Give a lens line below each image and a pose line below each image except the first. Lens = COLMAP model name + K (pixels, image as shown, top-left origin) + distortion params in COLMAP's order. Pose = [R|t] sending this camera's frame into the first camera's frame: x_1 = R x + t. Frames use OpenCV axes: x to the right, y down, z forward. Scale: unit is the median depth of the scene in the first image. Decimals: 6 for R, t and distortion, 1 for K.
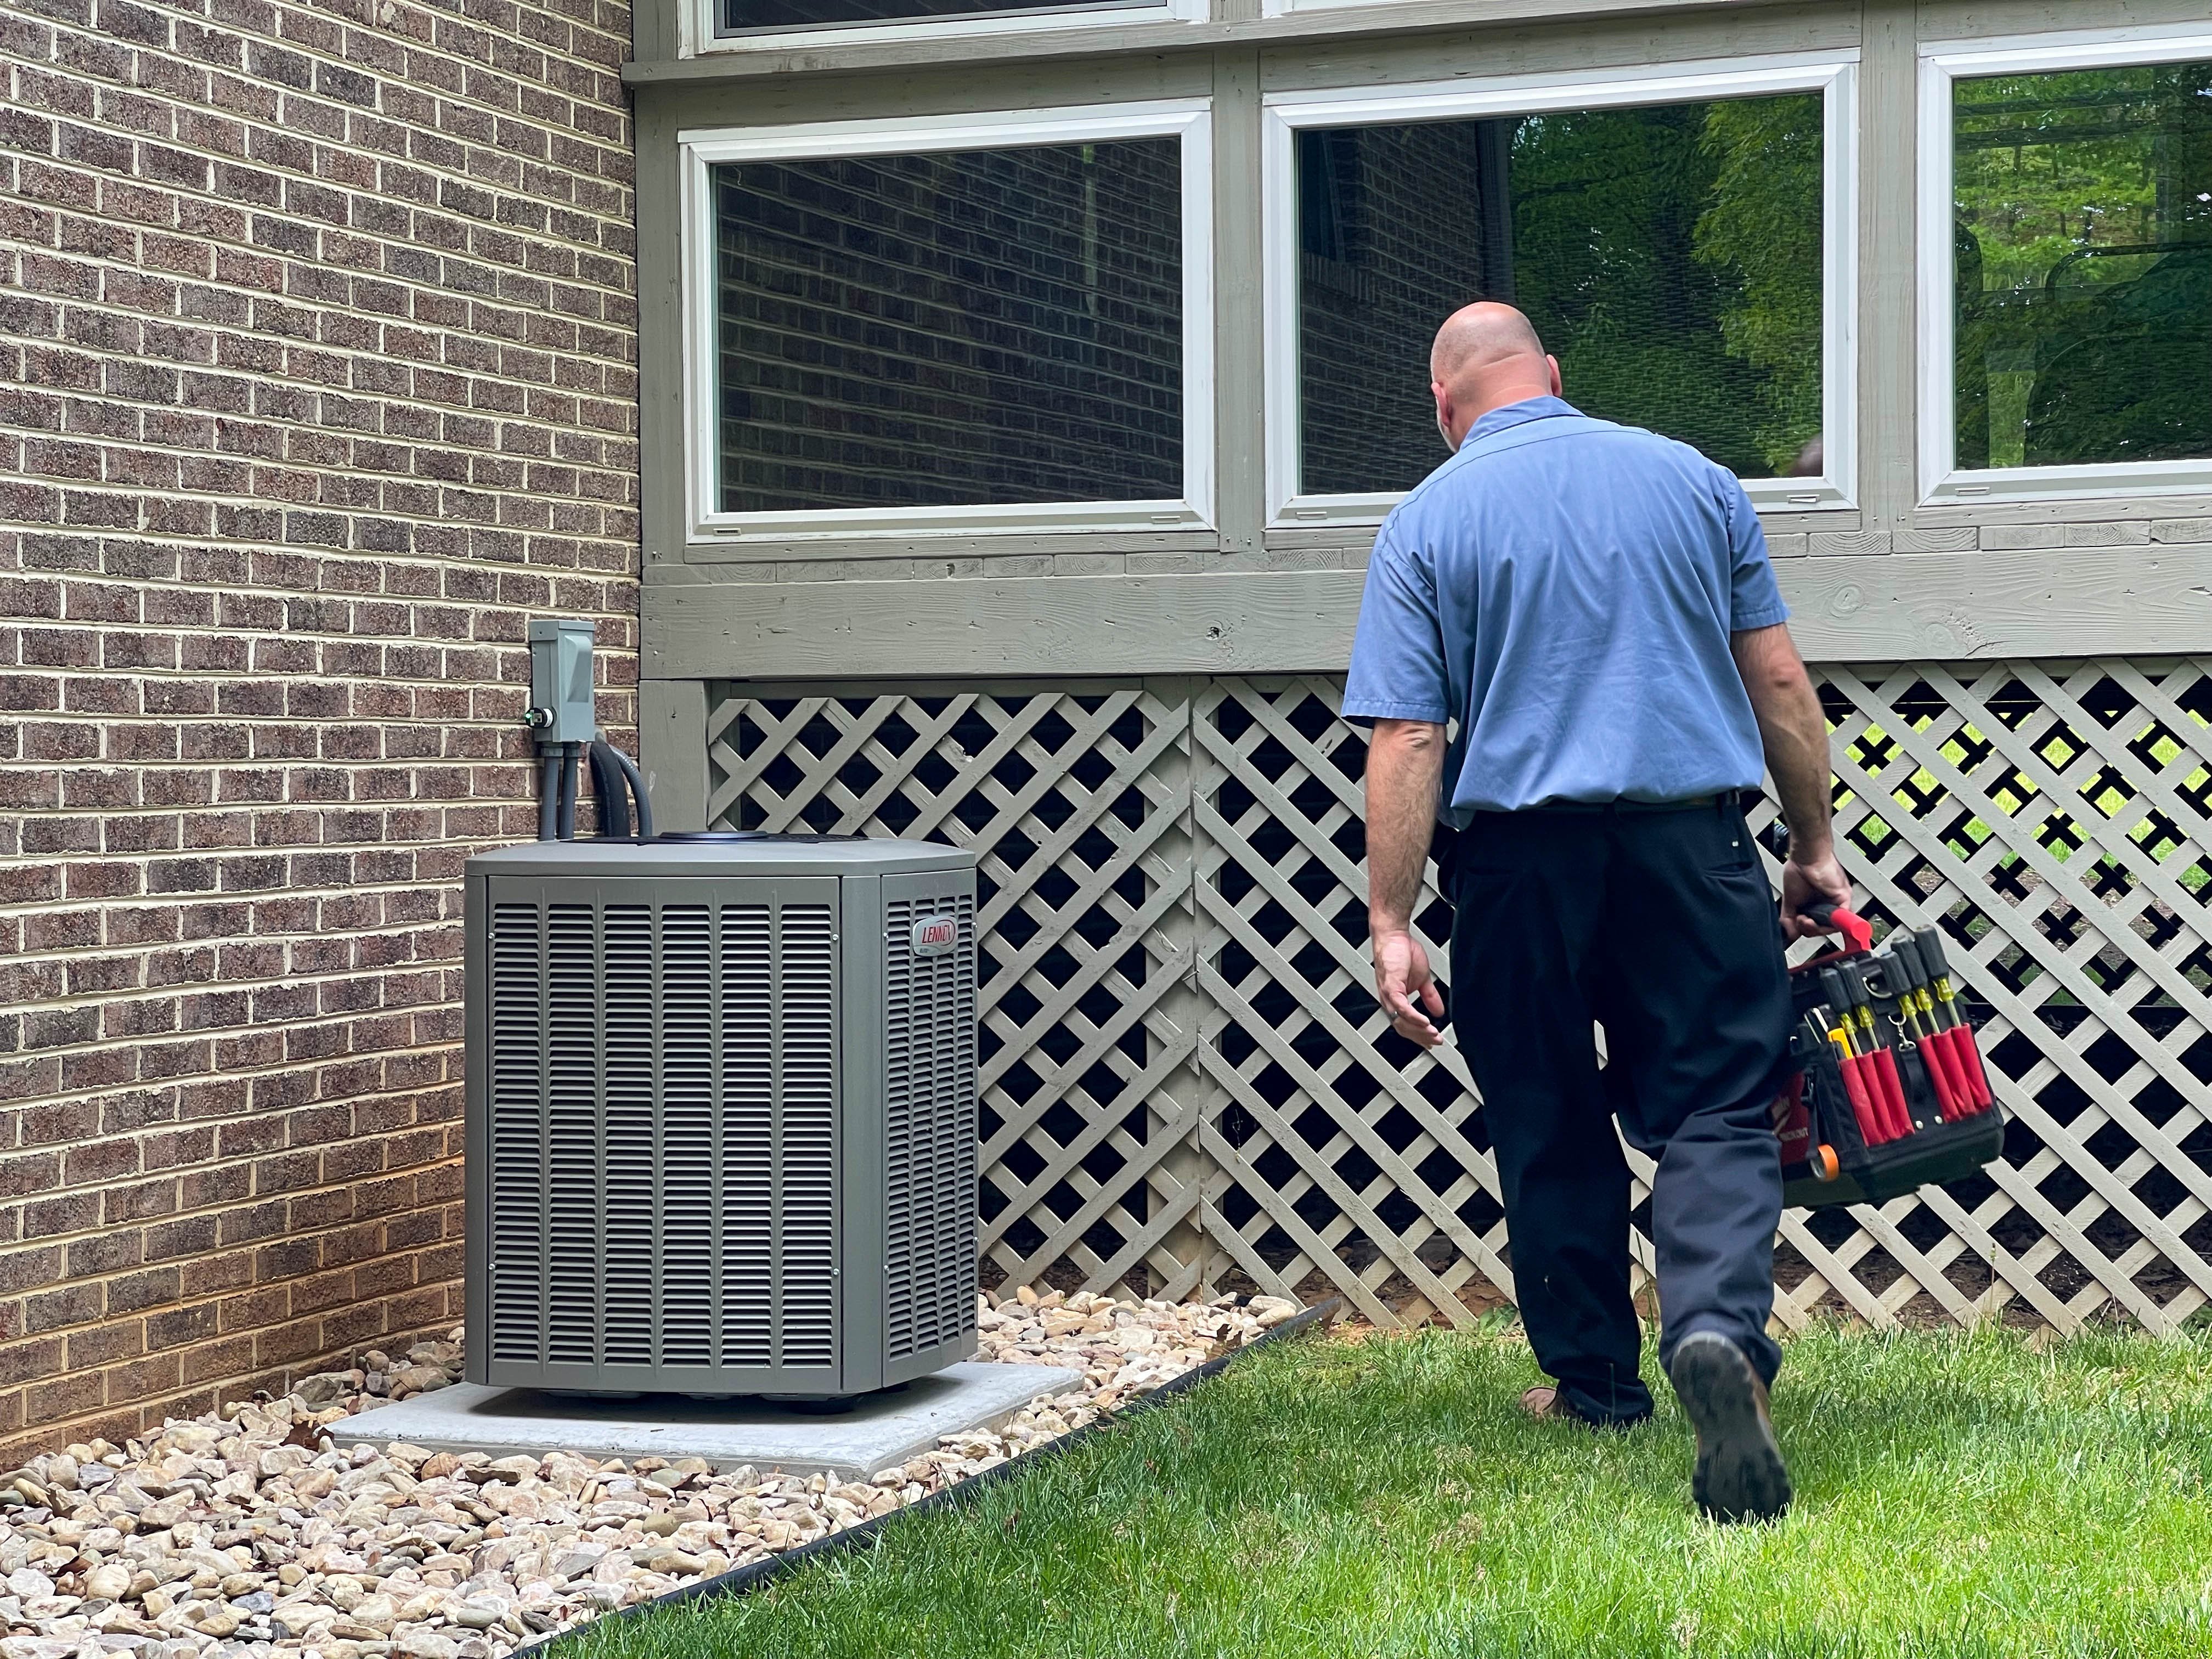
lens RADIAL K [[4123.1, 0, 1151.6], [0, 4123.1, 783.7], [0, 0, 1]] dist [0.068106, 1.633818]
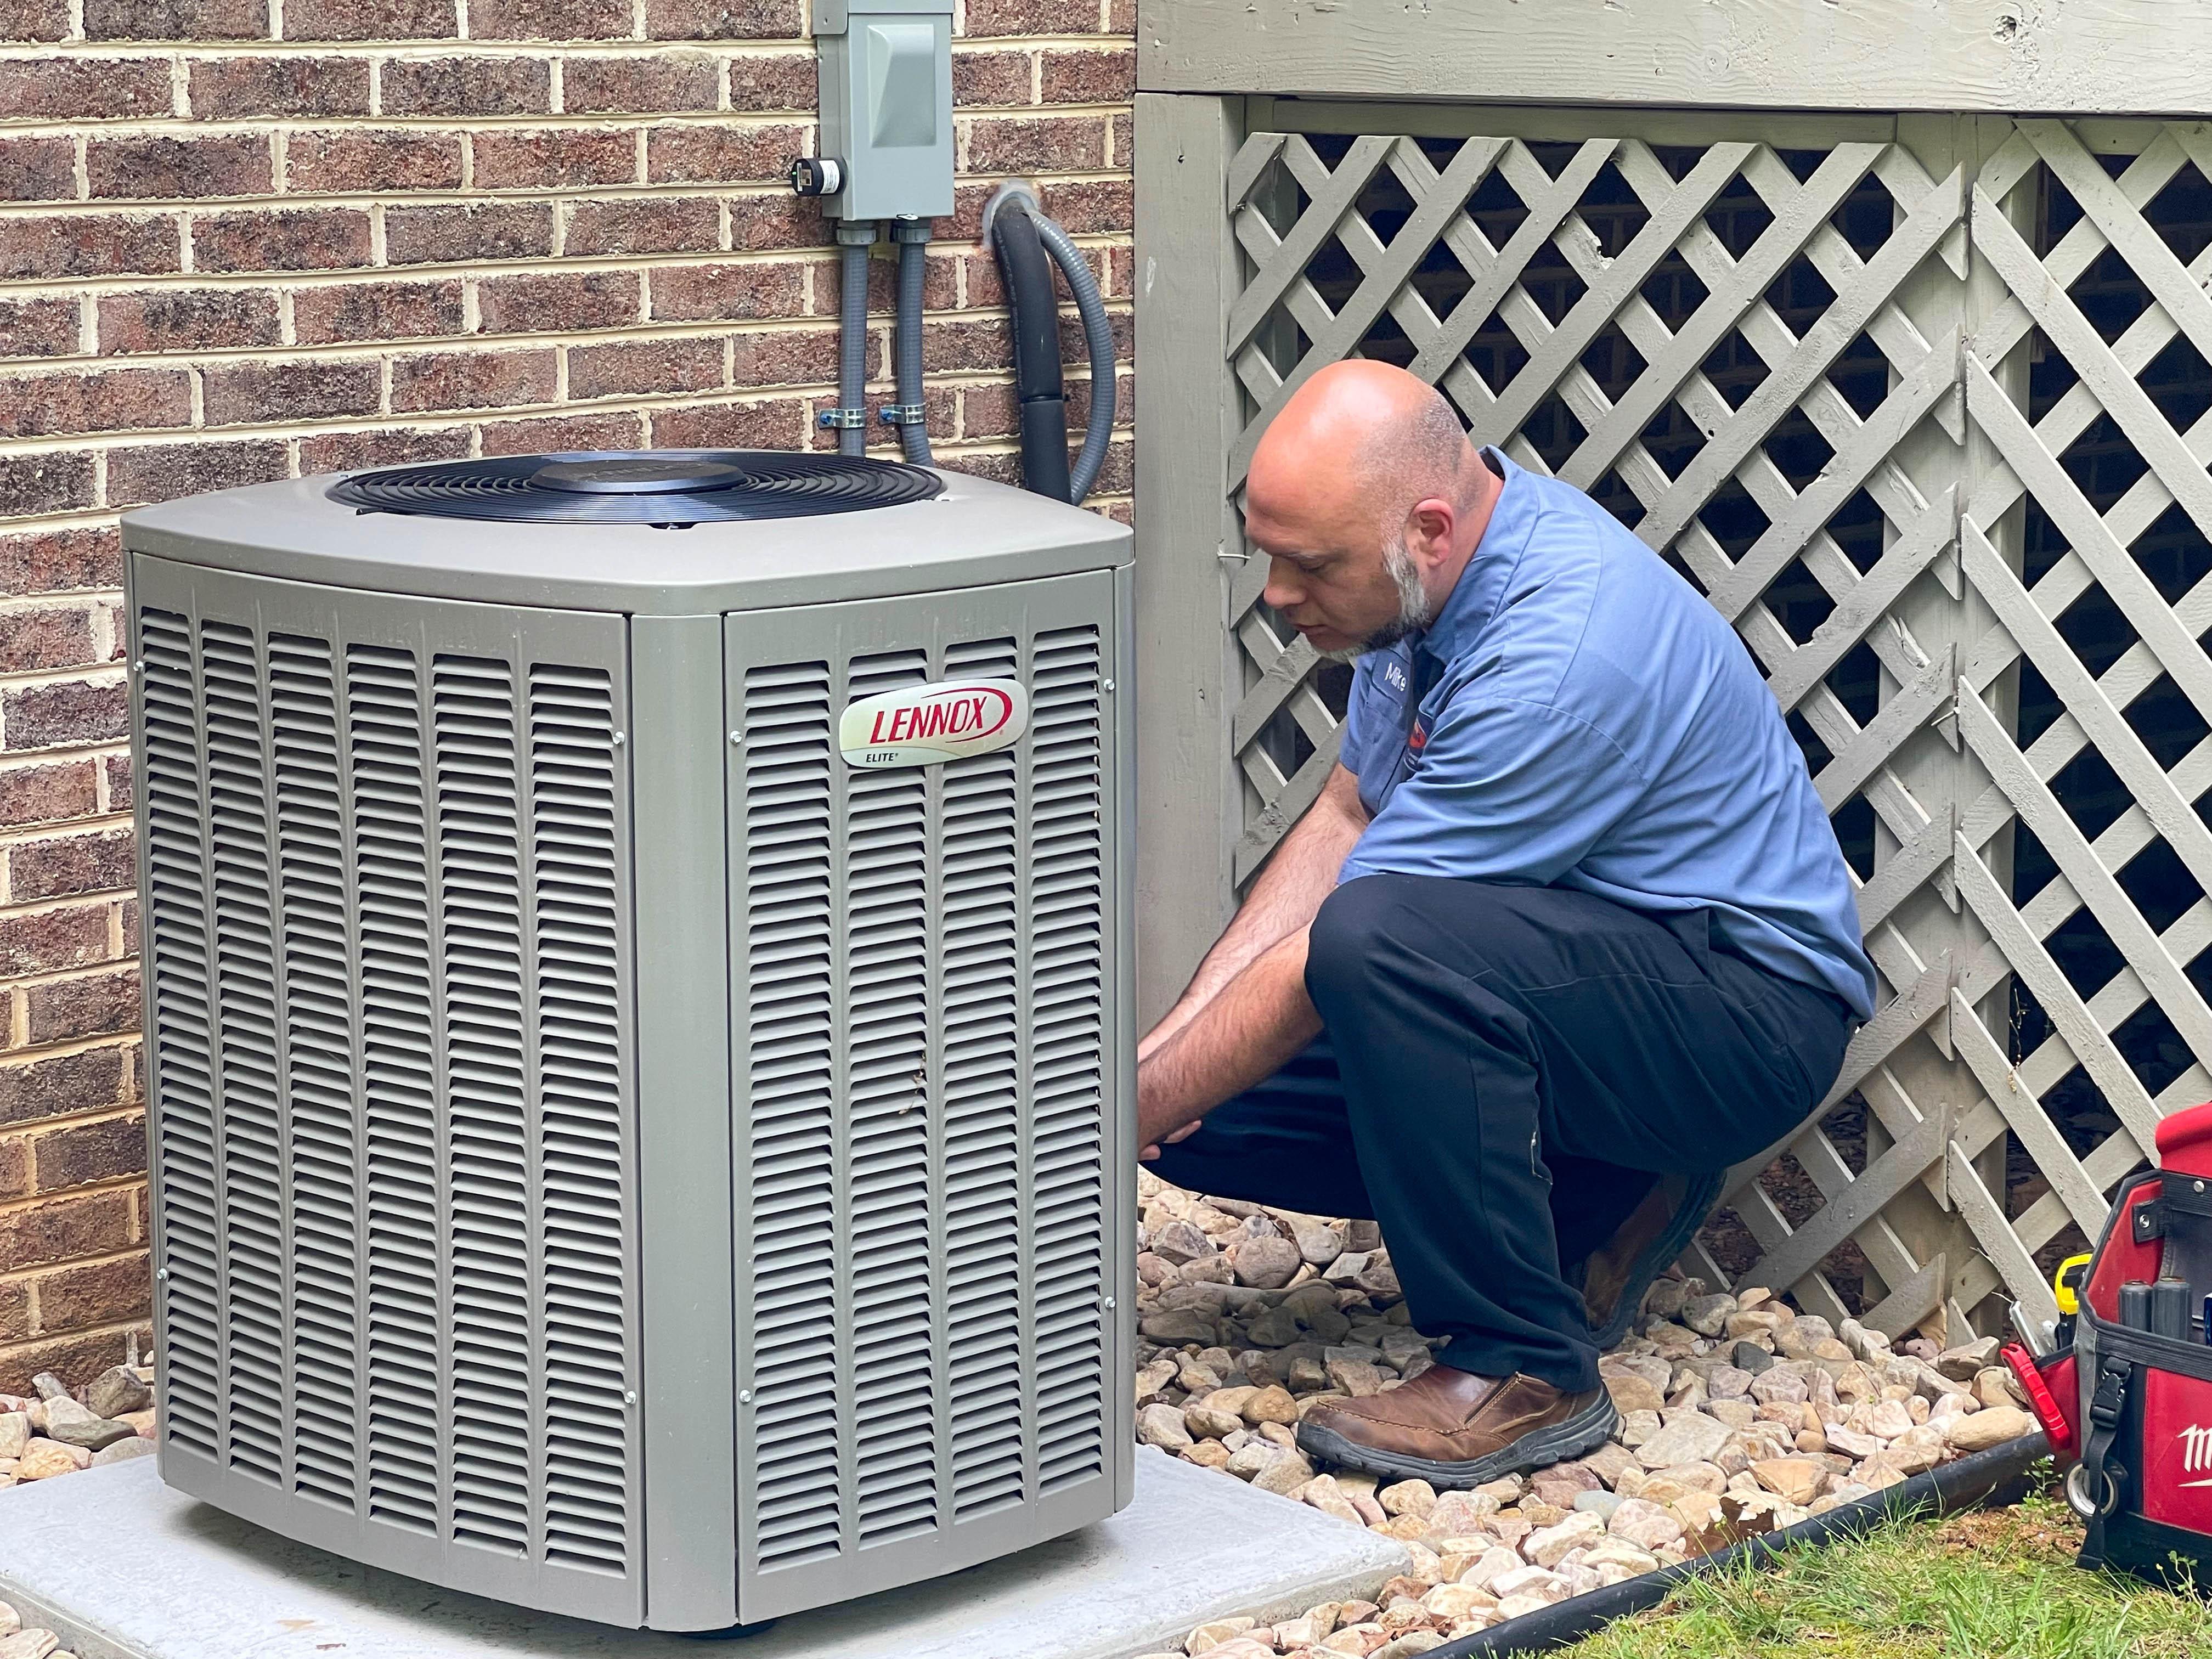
lens RADIAL K [[4683.9, 0, 1114.5], [0, 4683.9, 828.2], [0, 0, 1]] dist [0.242985, -0.245308]
pose [[0.873351, 0.093498, -0.478033, 0.216686], [-0.007939, 0.984006, 0.177958, -0.046319], [0.487026, -0.151625, 0.860125, 0.492814]]
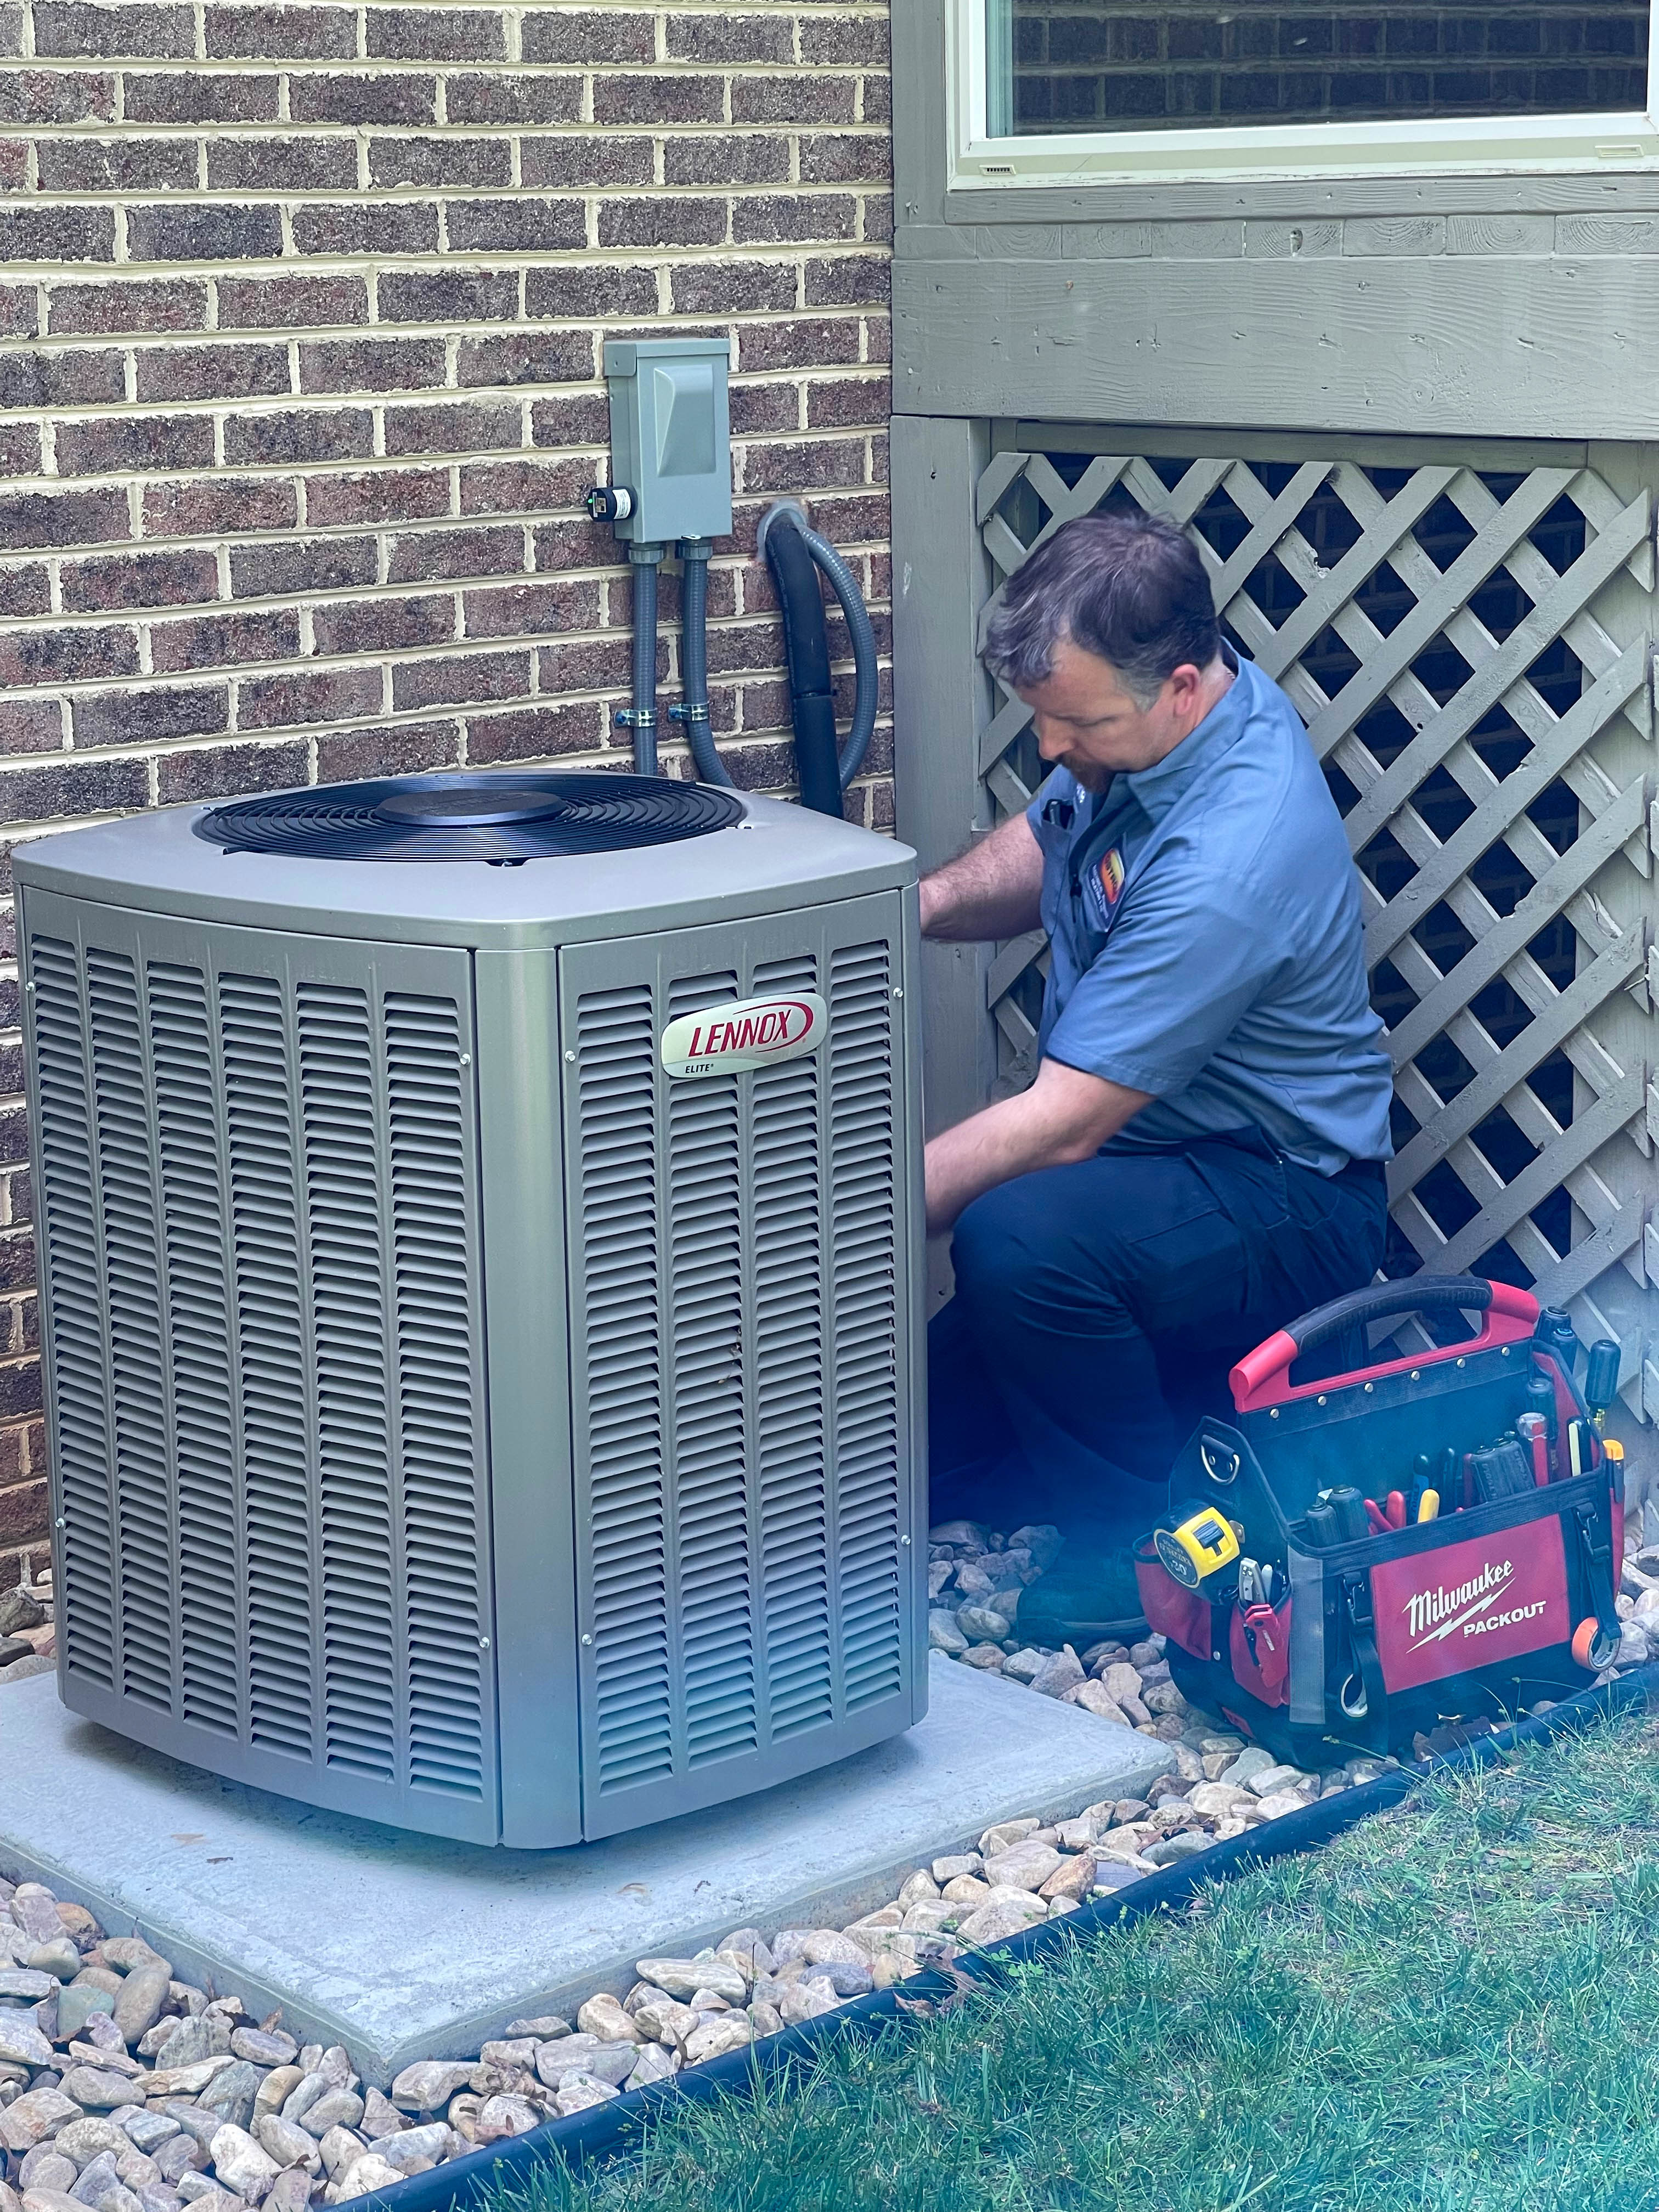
lens RADIAL K [[4157.2, 0, 791.7], [0, 4157.2, 1060.1], [0, 0, 1]] dist [0.213528, -0.019998]
pose [[0.871192, 0.091502, -0.482341, 0.203227], [0.009712, 0.979073, 0.203277, -0.066487], [0.490847, -0.181778, 0.852072, 0.495935]]
